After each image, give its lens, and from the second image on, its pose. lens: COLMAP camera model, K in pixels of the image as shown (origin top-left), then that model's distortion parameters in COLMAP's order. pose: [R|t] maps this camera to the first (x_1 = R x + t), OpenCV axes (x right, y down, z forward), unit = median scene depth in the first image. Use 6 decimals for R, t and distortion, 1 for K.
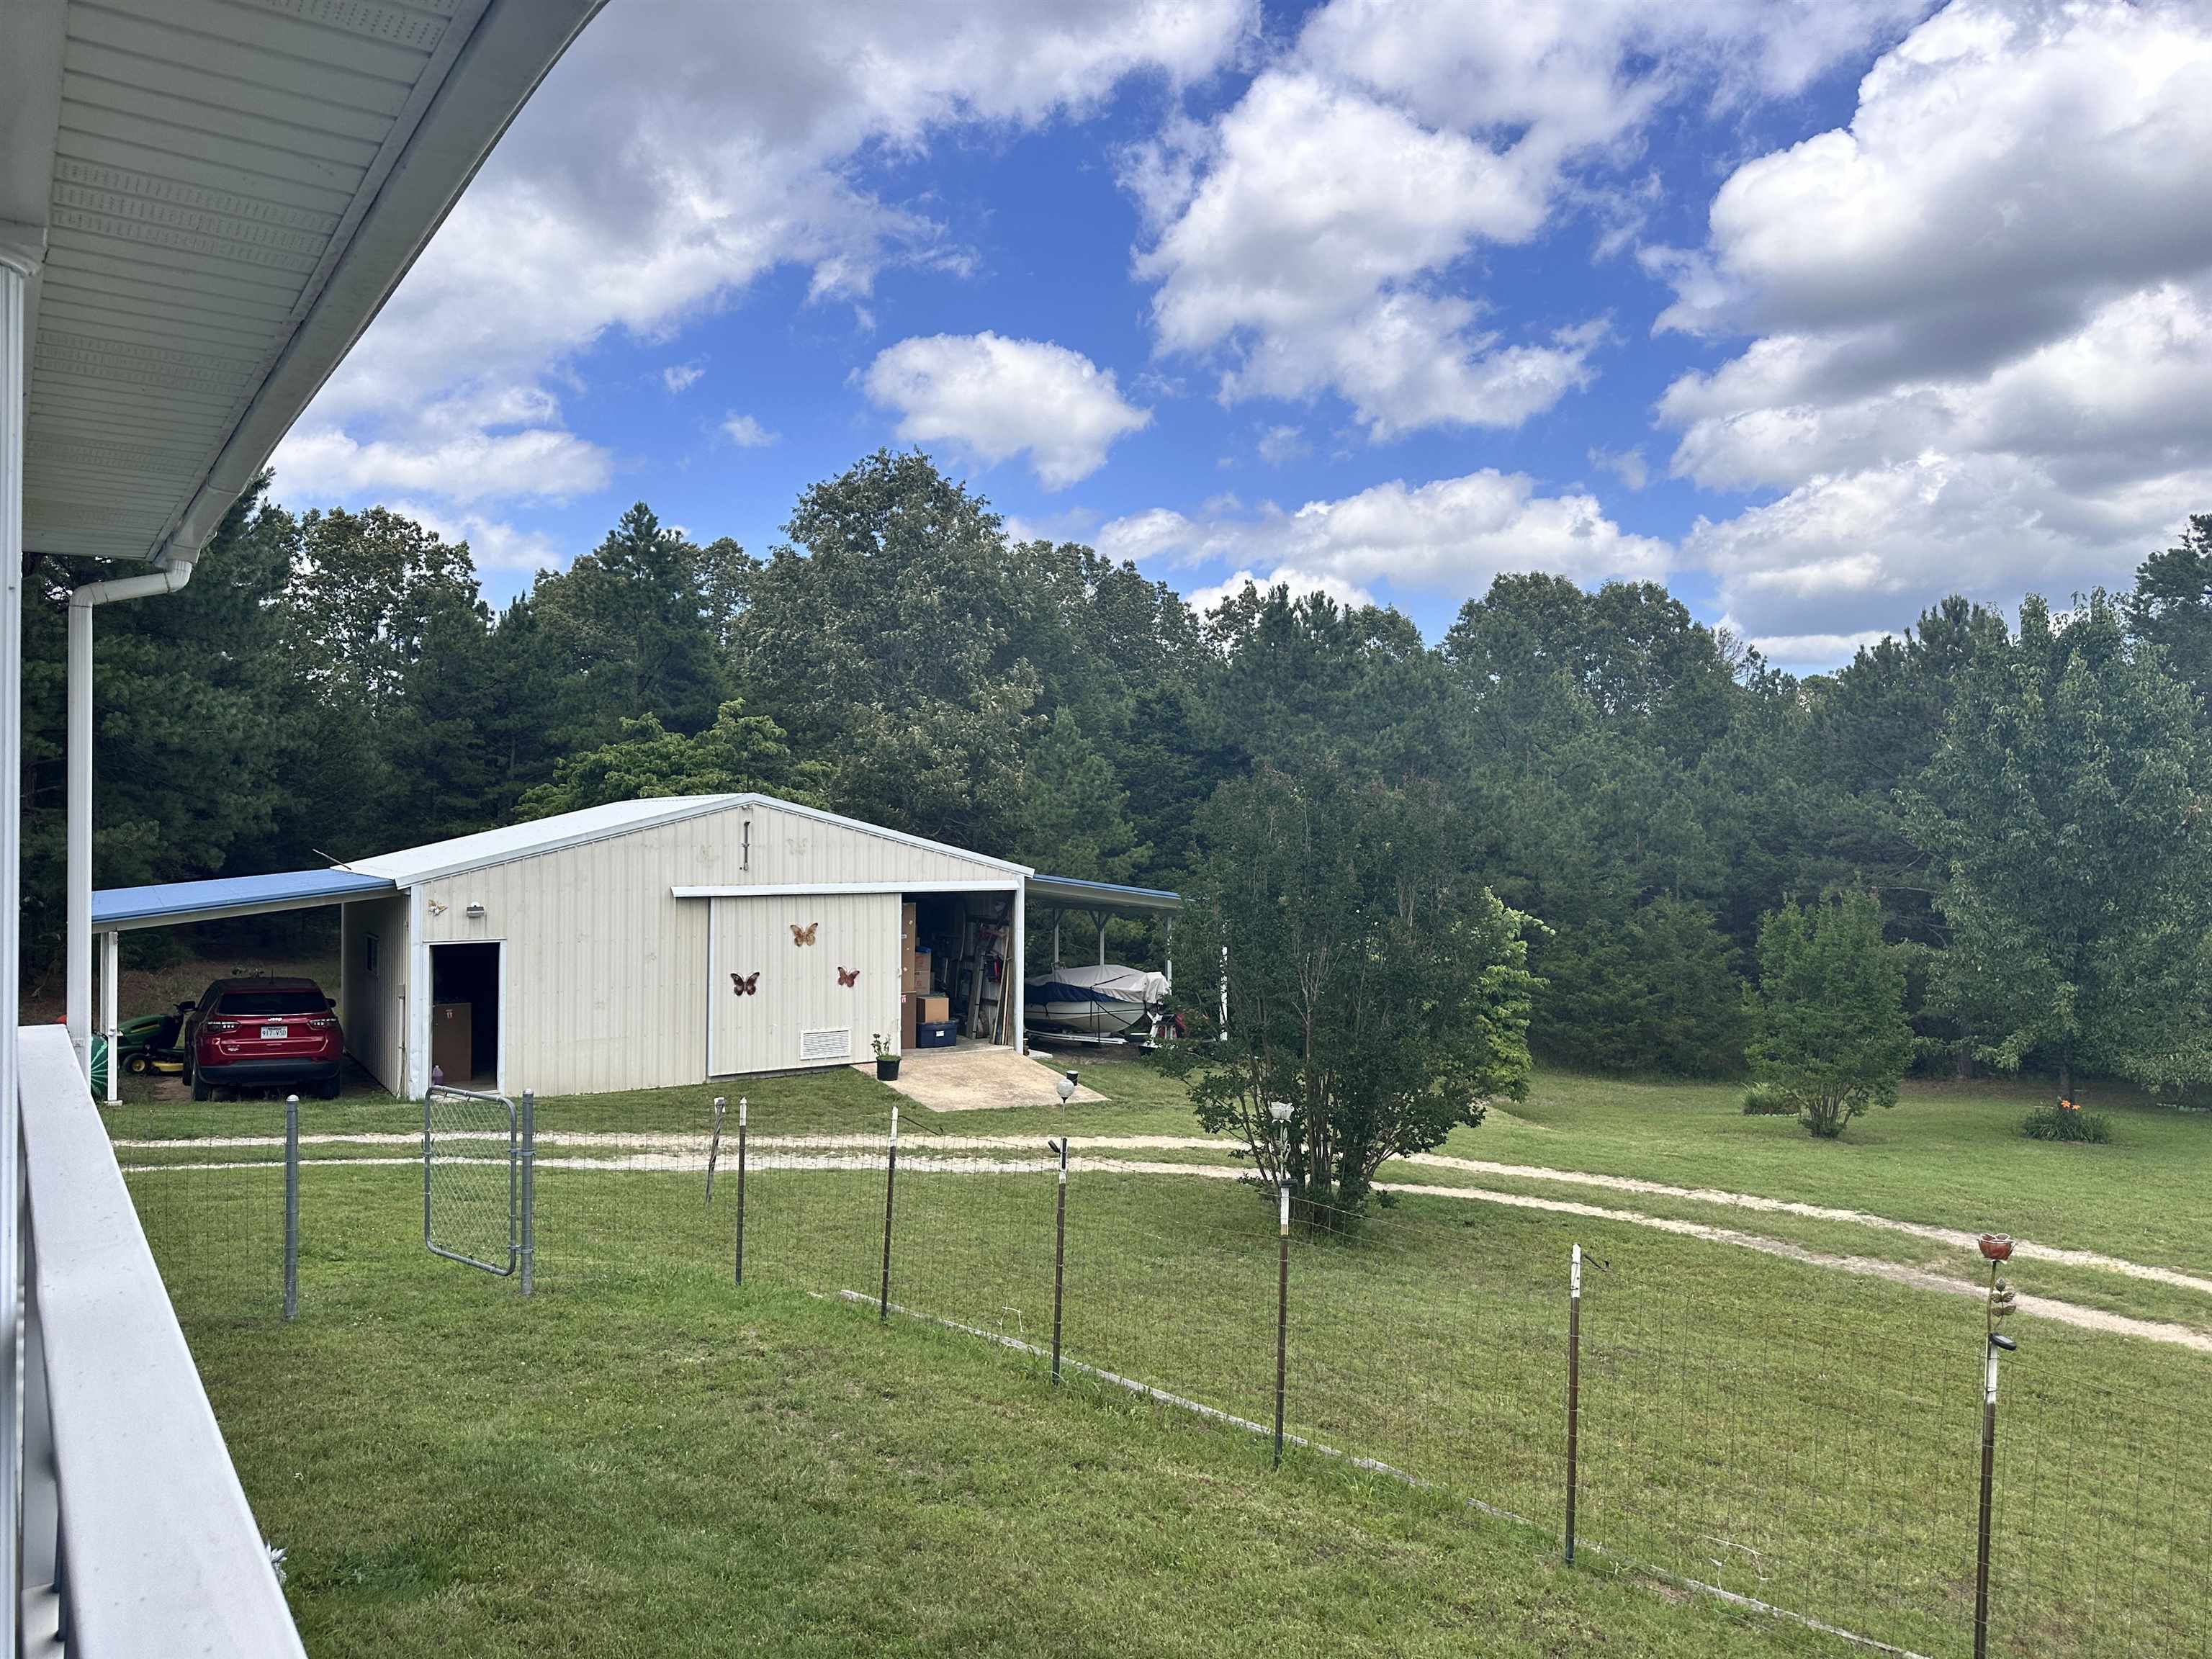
lens RADIAL K [[1542.3, 0, 1135.3], [0, 1542.3, 827.4], [0, 0, 1]] dist [0.083853, -0.167456]
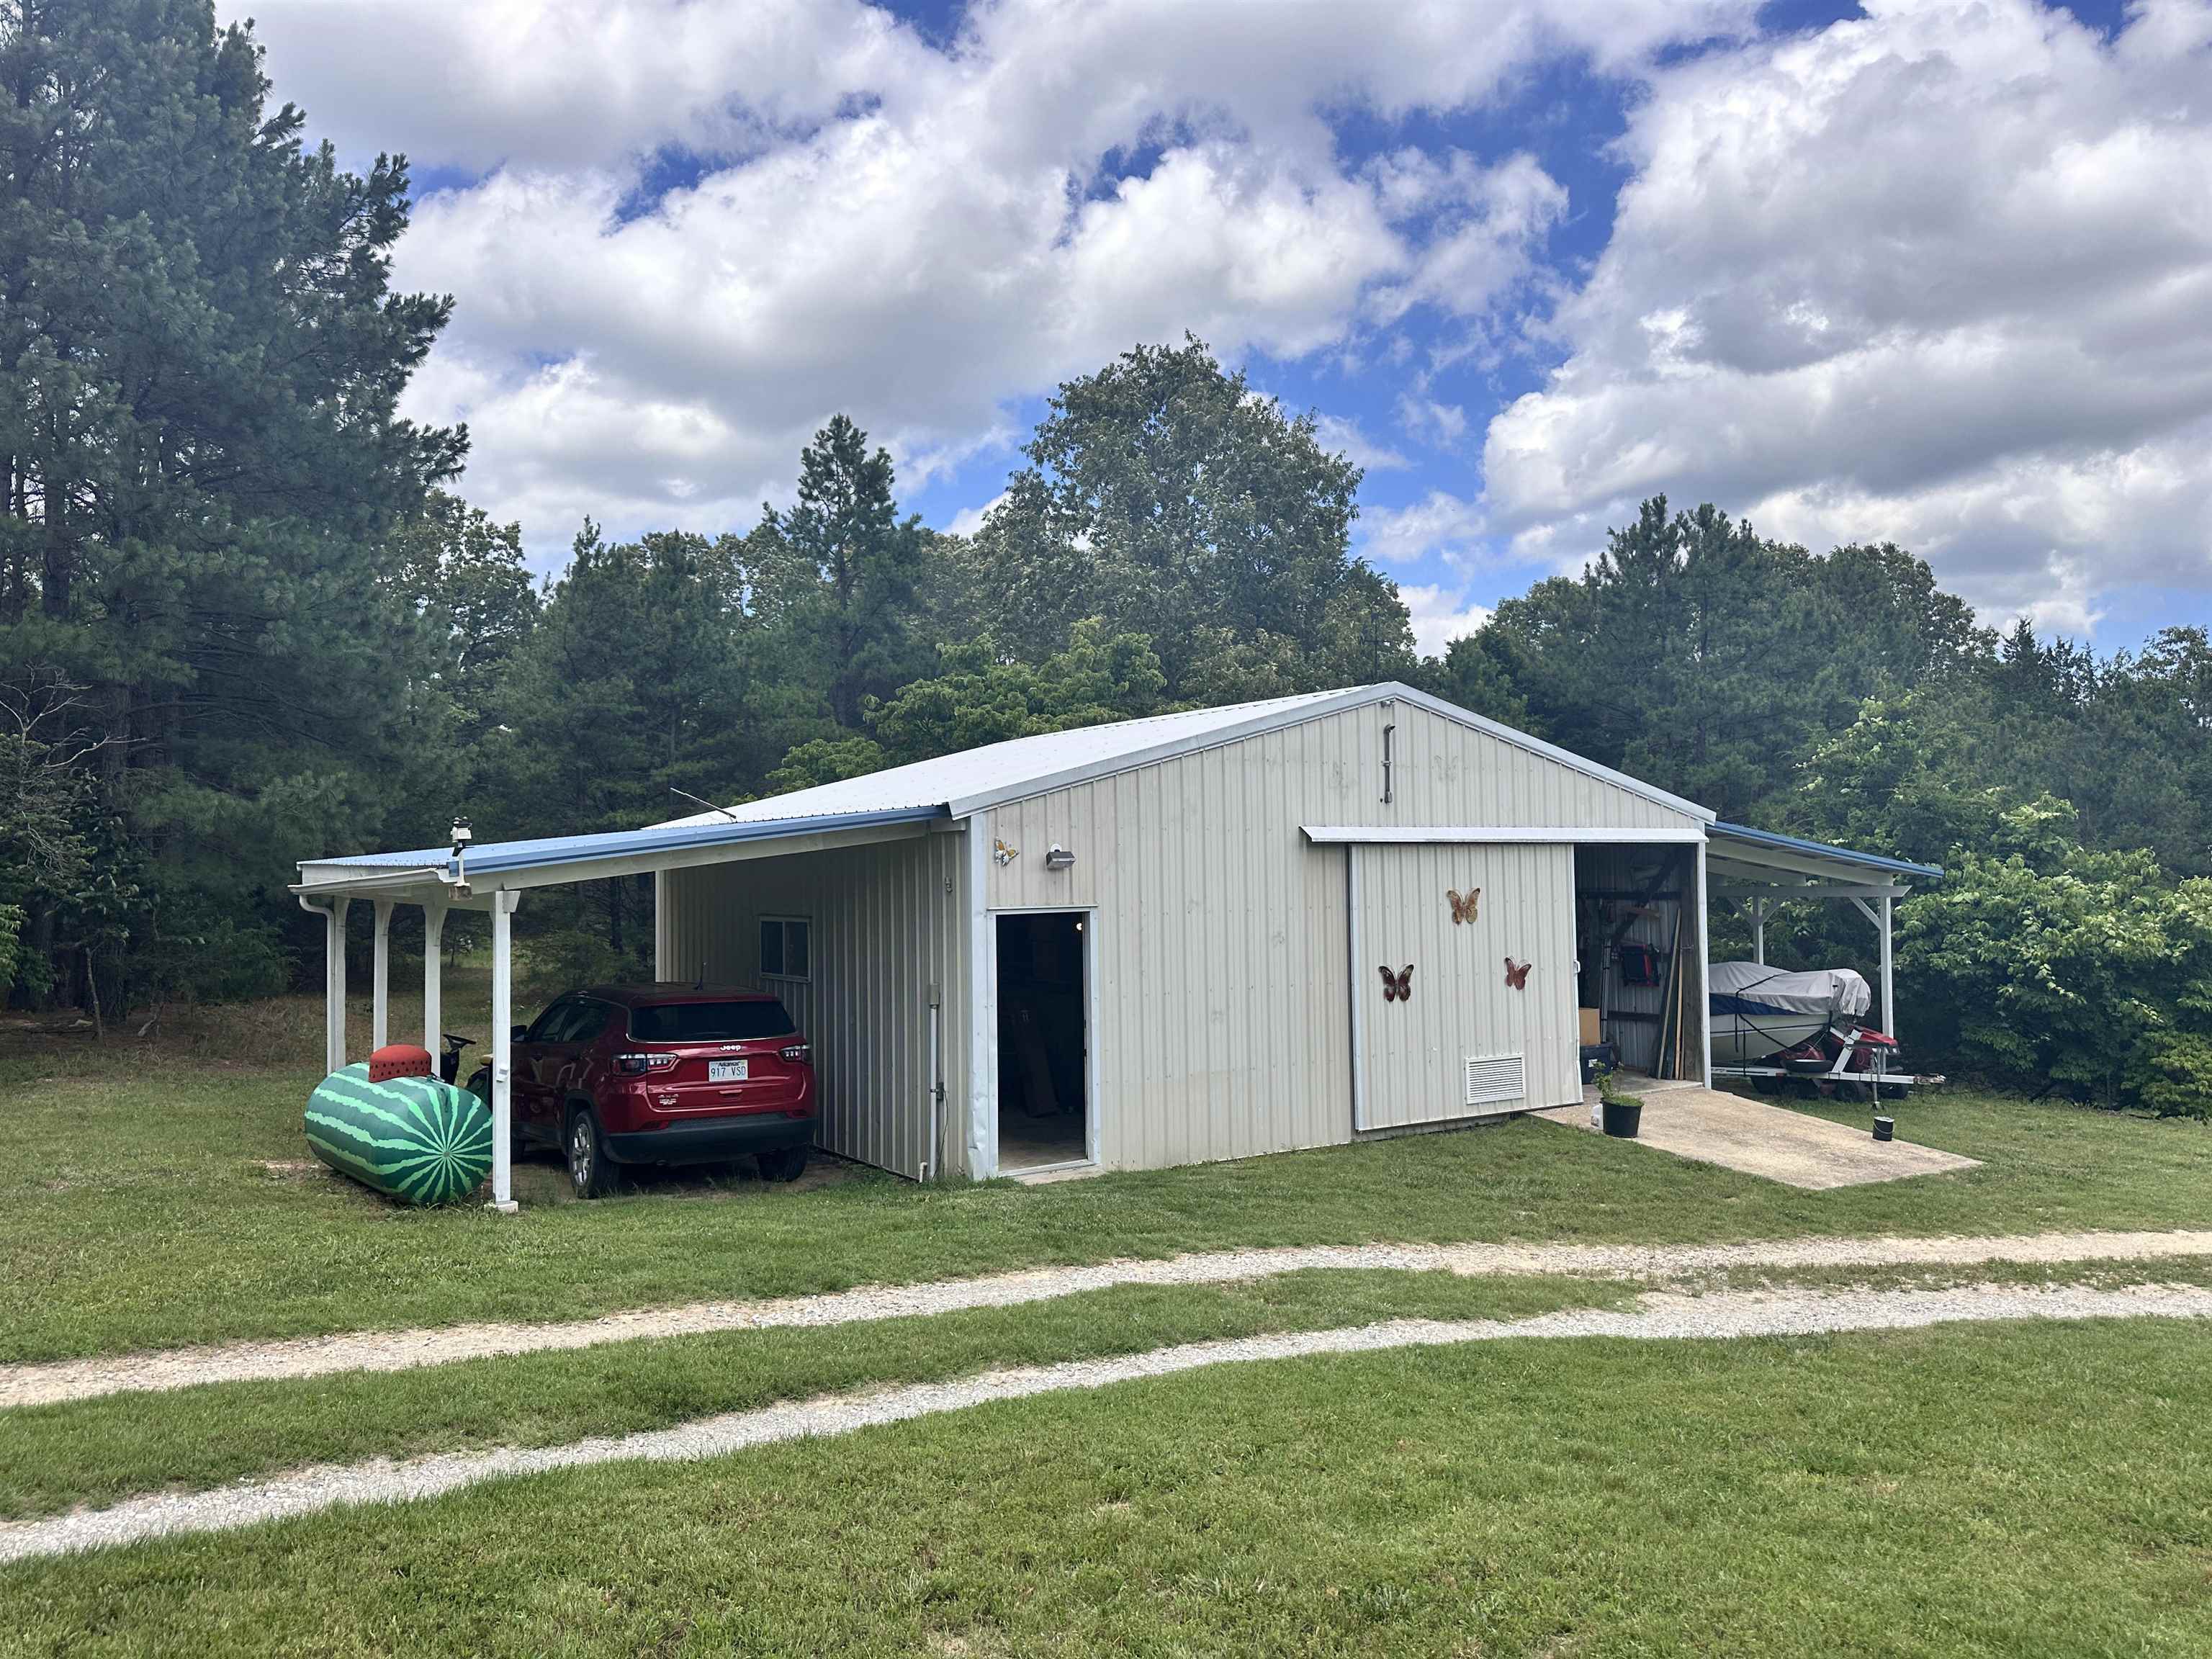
lens RADIAL K [[1558.5, 0, 1106.0], [0, 1558.5, 829.5], [0, 0, 1]] dist [0.141619, -0.389173]
pose [[0.999762, -0.014157, 0.016588, -0.369546], [0.014525, 0.999647, -0.022257, 0.049852], [-0.016267, 0.022492, 0.999615, 0.357328]]
